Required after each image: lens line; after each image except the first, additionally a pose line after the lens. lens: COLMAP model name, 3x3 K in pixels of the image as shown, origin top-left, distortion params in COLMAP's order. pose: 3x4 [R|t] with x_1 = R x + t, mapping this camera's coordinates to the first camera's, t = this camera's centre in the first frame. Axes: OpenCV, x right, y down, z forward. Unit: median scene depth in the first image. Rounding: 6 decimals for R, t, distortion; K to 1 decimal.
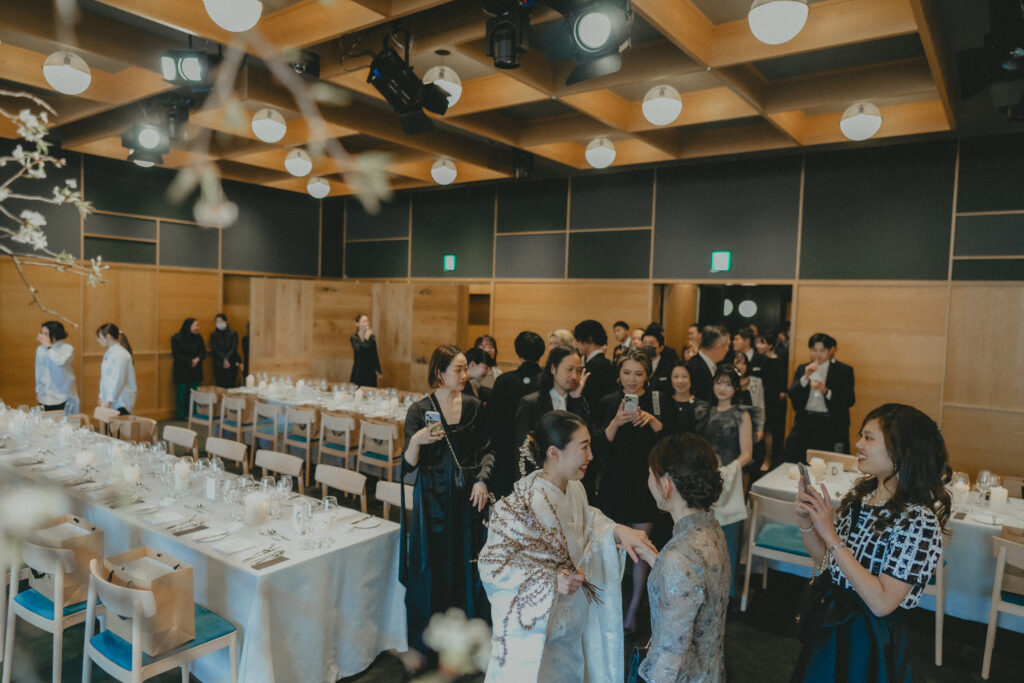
lens RADIAL K [[681.9, 0, 512.0], [0, 681.9, 341.5], [0, 0, 1]] dist [-0.002885, 0.003939]
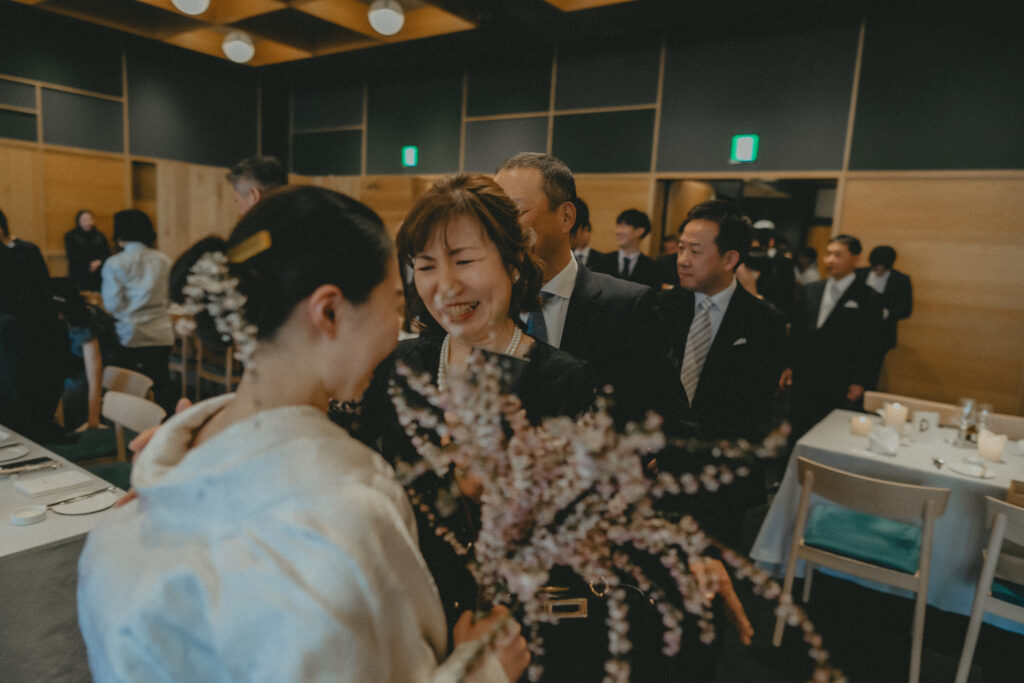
lens RADIAL K [[681.9, 0, 512.0], [0, 681.9, 341.5], [0, 0, 1]] dist [-0.002885, 0.003939]
pose [[0.999602, 0.028109, 0.002437, 0.042515], [-0.028214, 0.995378, 0.091792, 0.032933], [0.000155, -0.091824, 0.995775, 0.190094]]
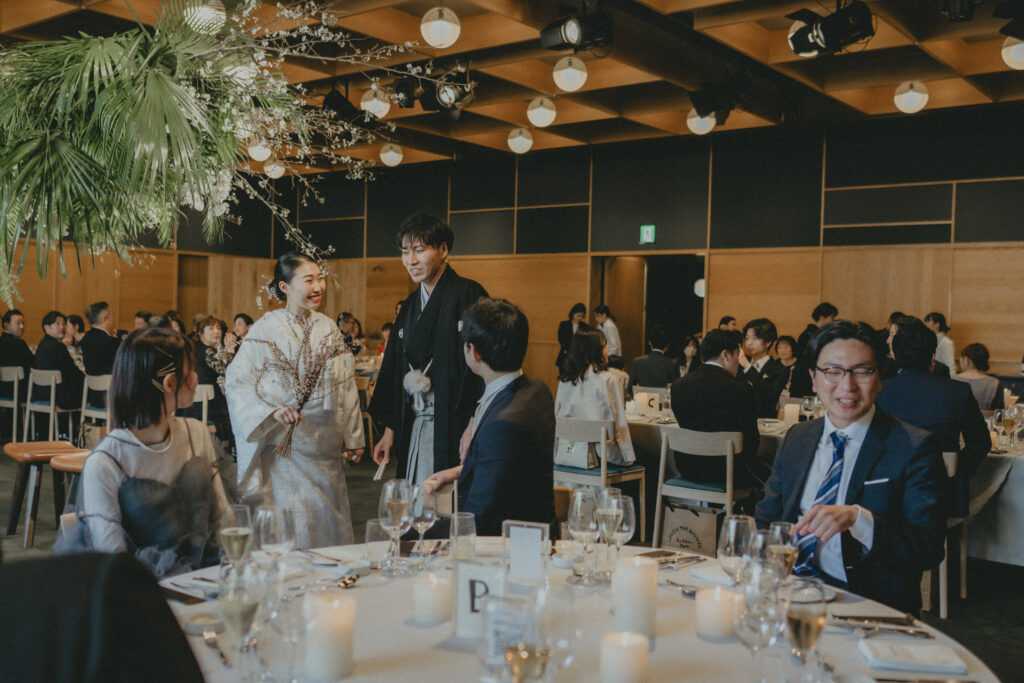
lens RADIAL K [[1075.5, 0, 512.0], [0, 1075.5, 341.5], [0, 0, 1]] dist [0.002113, -0.010963]
pose [[0.999351, -0.007216, -0.035299, 0.136394], [0.005815, 0.999198, -0.039613, 0.106428], [0.035556, 0.039383, 0.998591, -0.629804]]
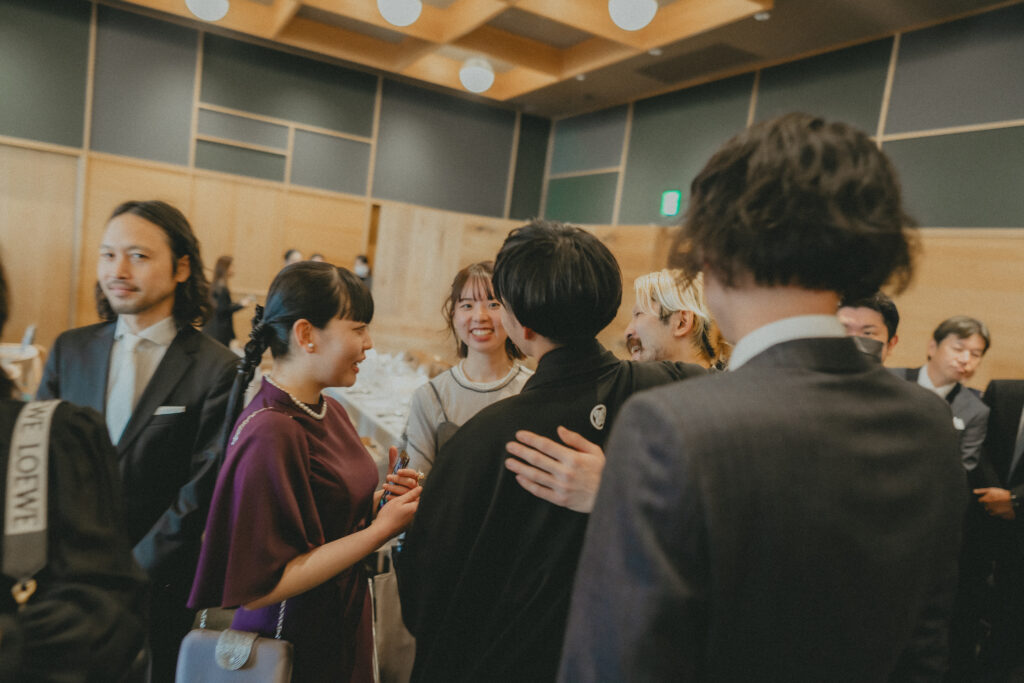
lens RADIAL K [[681.9, 0, 512.0], [0, 681.9, 341.5], [0, 0, 1]] dist [-0.002885, 0.003939]
pose [[0.902823, 0.120777, -0.412702, 0.064102], [-0.116558, 0.992550, 0.035489, 0.010480], [0.413914, 0.016063, 0.910174, 0.419788]]
